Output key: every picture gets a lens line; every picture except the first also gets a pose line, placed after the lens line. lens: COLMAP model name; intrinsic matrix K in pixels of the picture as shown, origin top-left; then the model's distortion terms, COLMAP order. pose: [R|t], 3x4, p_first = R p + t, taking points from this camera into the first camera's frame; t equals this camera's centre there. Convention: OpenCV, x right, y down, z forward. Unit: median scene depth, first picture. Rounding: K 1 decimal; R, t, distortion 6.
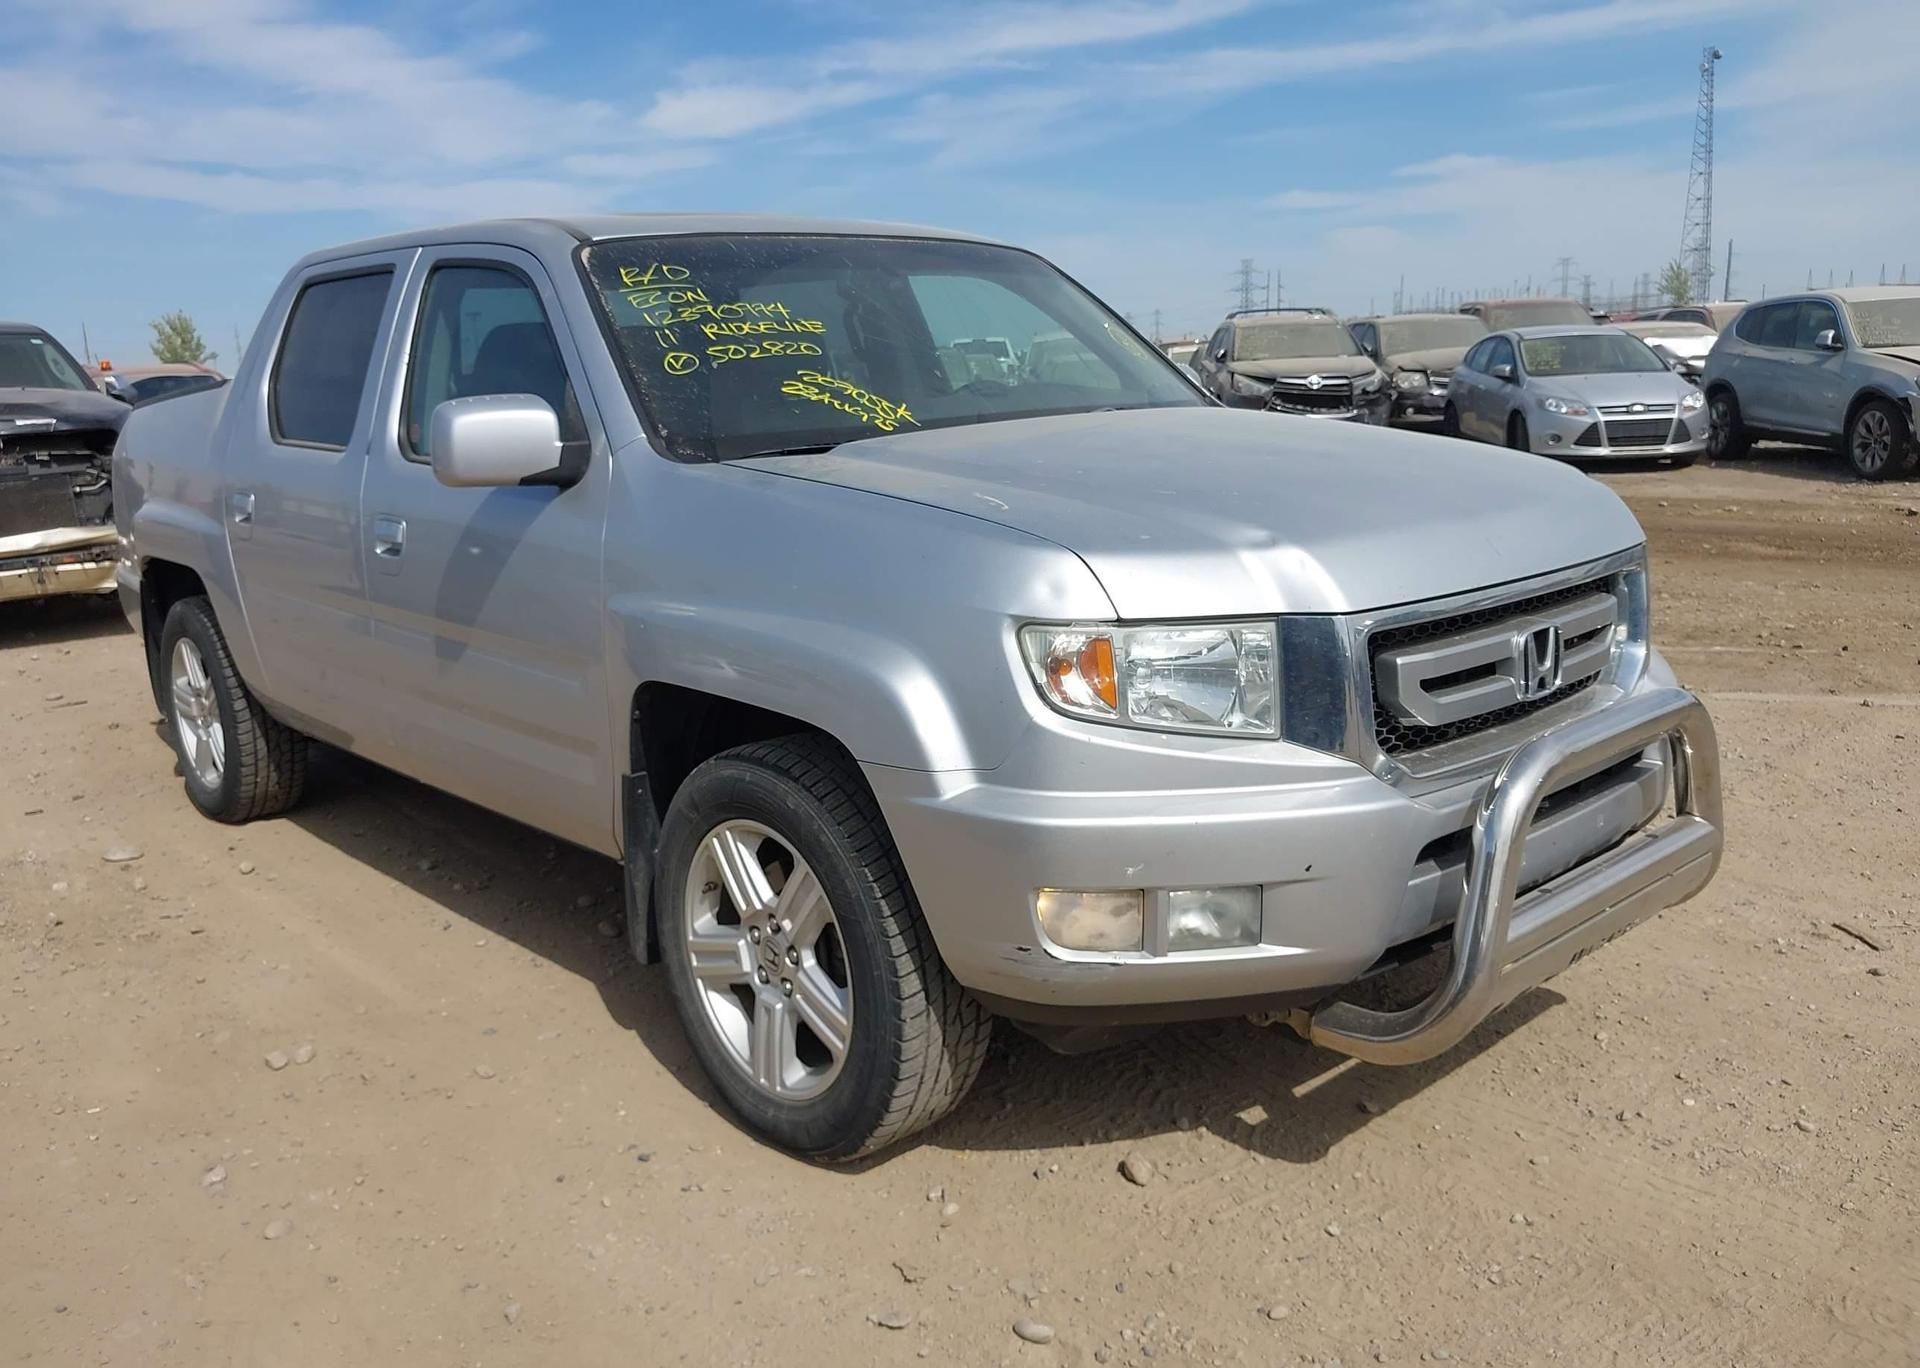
lens RADIAL K [[1527.2, 0, 944.5], [0, 1527.2, 696.0], [0, 0, 1]] dist [0.015172, -0.026218]
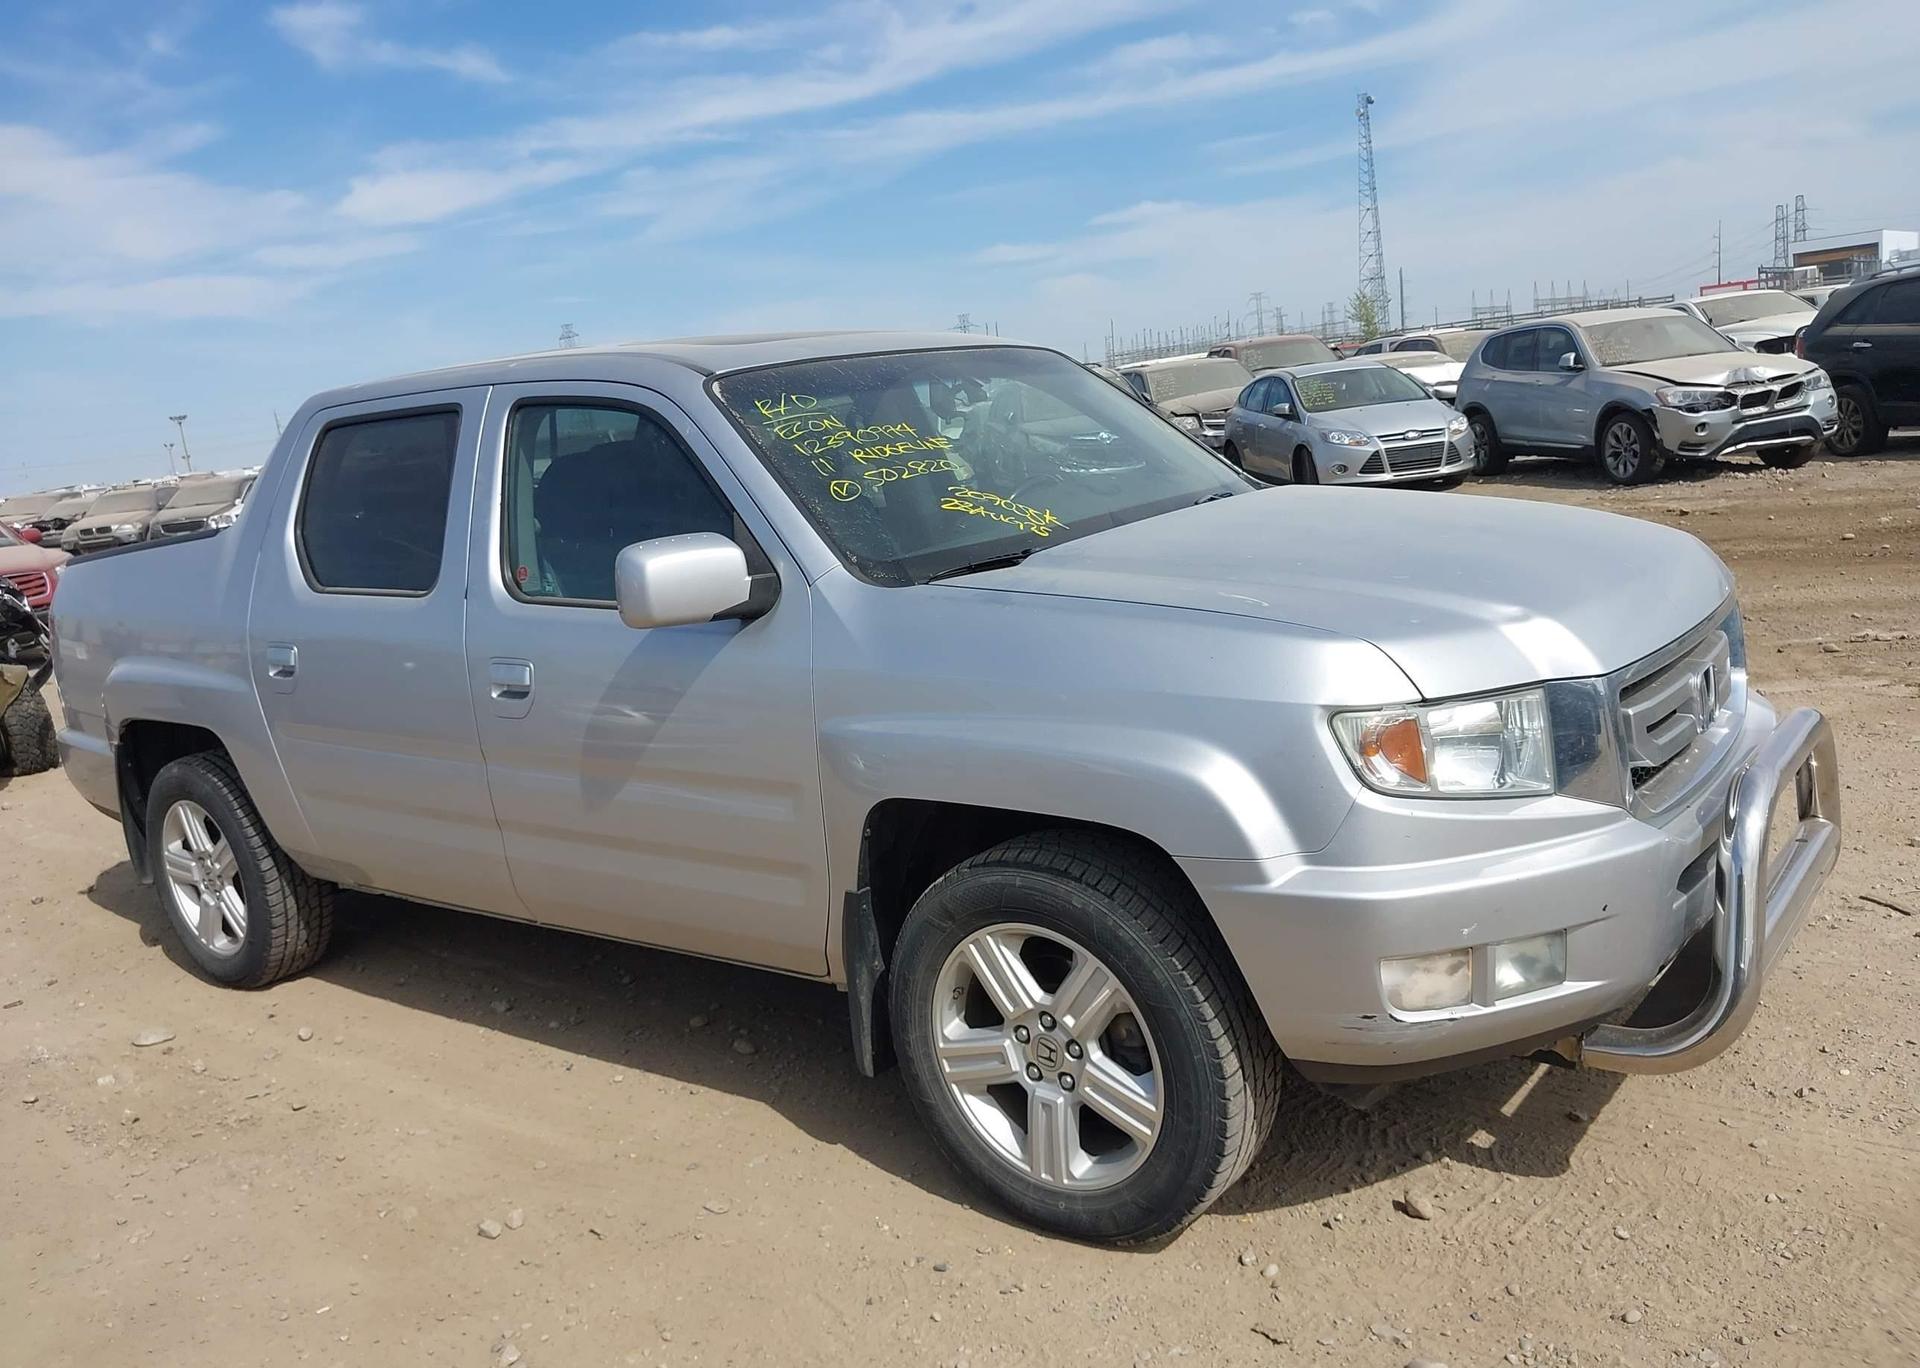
lens RADIAL K [[1527.2, 0, 922.4], [0, 1527.2, 682.6], [0, 0, 1]] dist [0.015172, -0.026218]
pose [[0.982910, -0.097911, 0.155891, -0.301376], [0.104813, 0.993816, -0.036670, -0.045074], [-0.151337, 0.052383, 0.987093, -0.021367]]
